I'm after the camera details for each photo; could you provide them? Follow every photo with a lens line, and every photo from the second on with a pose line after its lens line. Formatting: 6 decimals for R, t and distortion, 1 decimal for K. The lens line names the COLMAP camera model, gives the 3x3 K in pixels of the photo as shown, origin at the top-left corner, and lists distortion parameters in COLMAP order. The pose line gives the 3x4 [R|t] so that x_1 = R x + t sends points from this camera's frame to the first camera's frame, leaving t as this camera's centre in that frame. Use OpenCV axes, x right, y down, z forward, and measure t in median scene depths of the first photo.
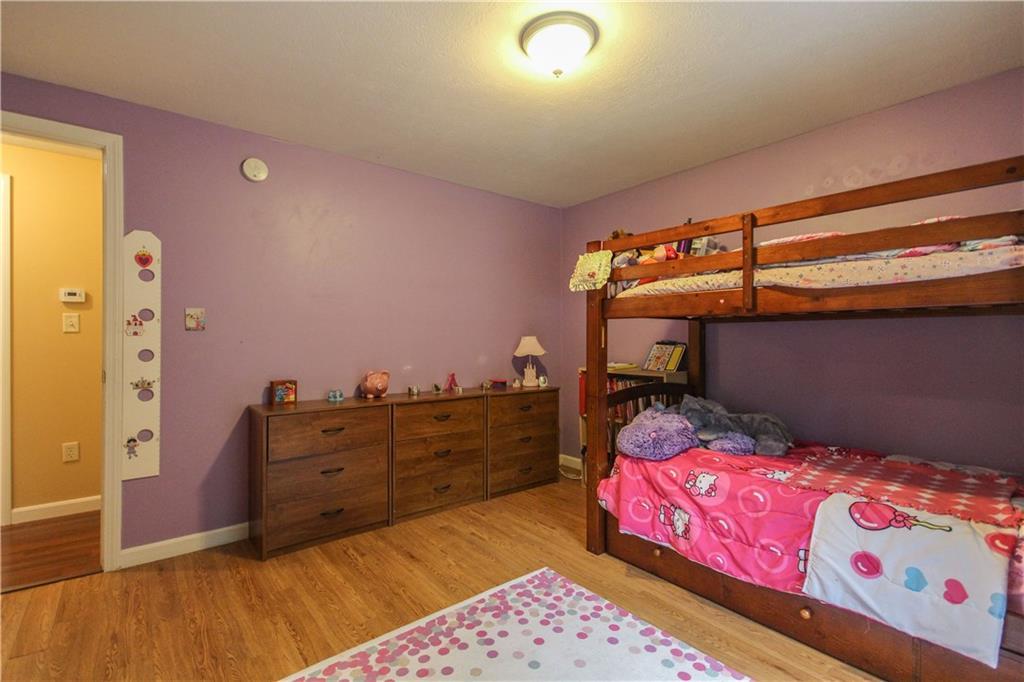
lens RADIAL K [[469.1, 0, 513.5], [0, 469.1, 339.5], [0, 0, 1]] dist [0.033592, -0.014109]
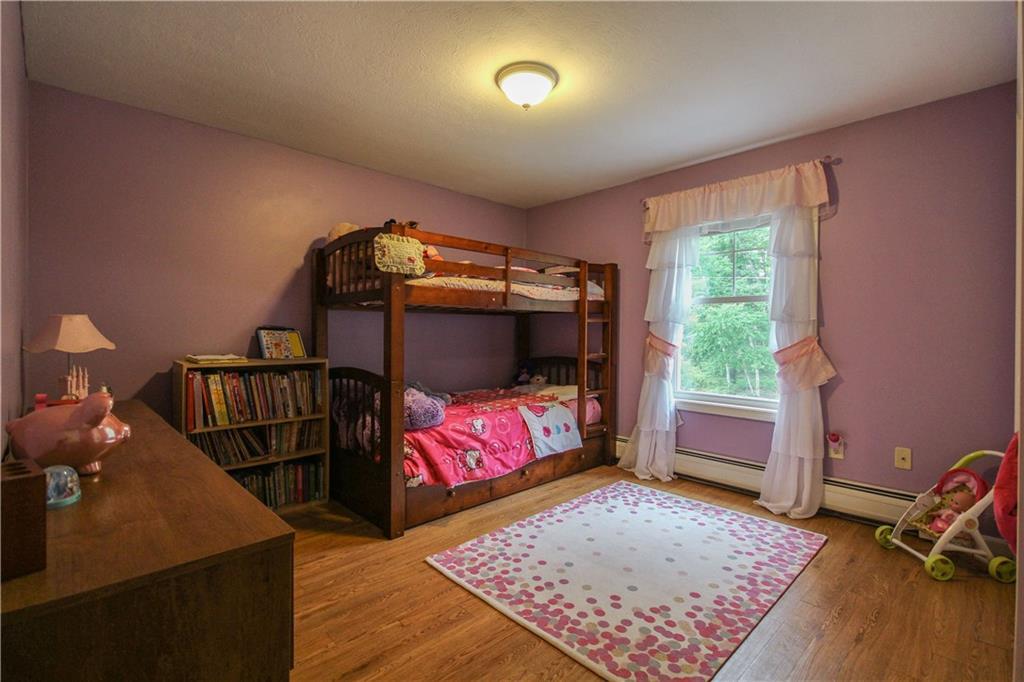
lens RADIAL K [[469.1, 0, 512.1], [0, 469.1, 343.3], [0, 0, 1]] dist [0.033592, -0.014109]
pose [[-0.084444, -0.029381, 0.995995, -1.088387], [-0.003029, 0.999568, 0.029230, 0.015391], [-0.996424, -0.000548, -0.084497, 1.100901]]
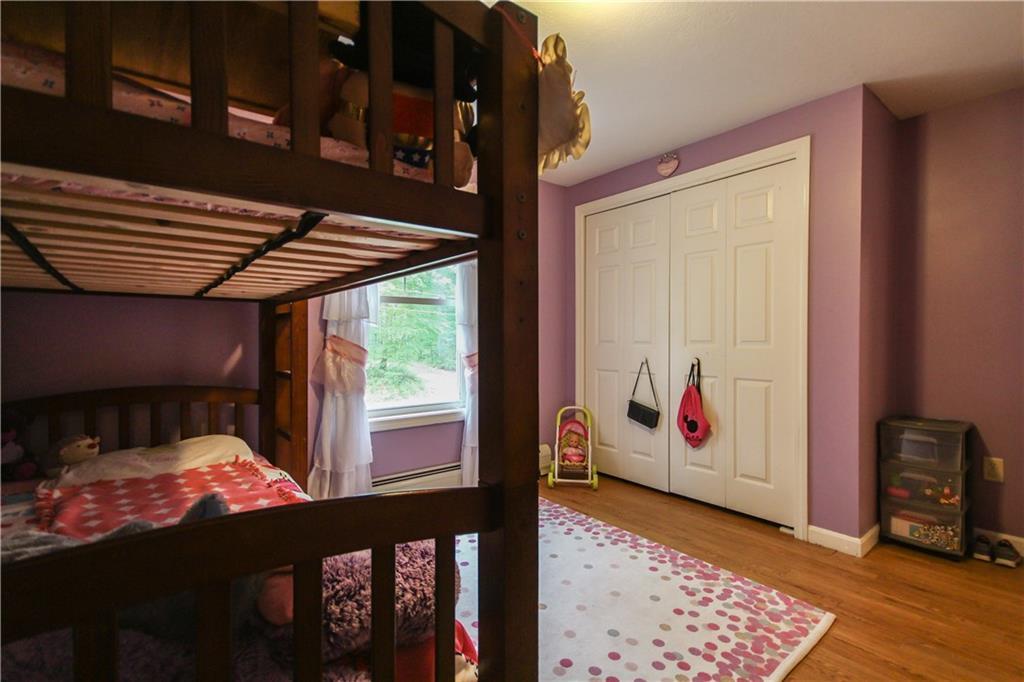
lens RADIAL K [[469.1, 0, 513.9], [0, 469.1, 339.5], [0, 0, 1]] dist [0.033592, -0.014109]
pose [[-1.000000, -0.000379, -0.000308, 0.227452], [-0.000381, 0.999974, 0.007211, 0.025594], [0.000305, 0.007211, -0.999974, 1.762312]]
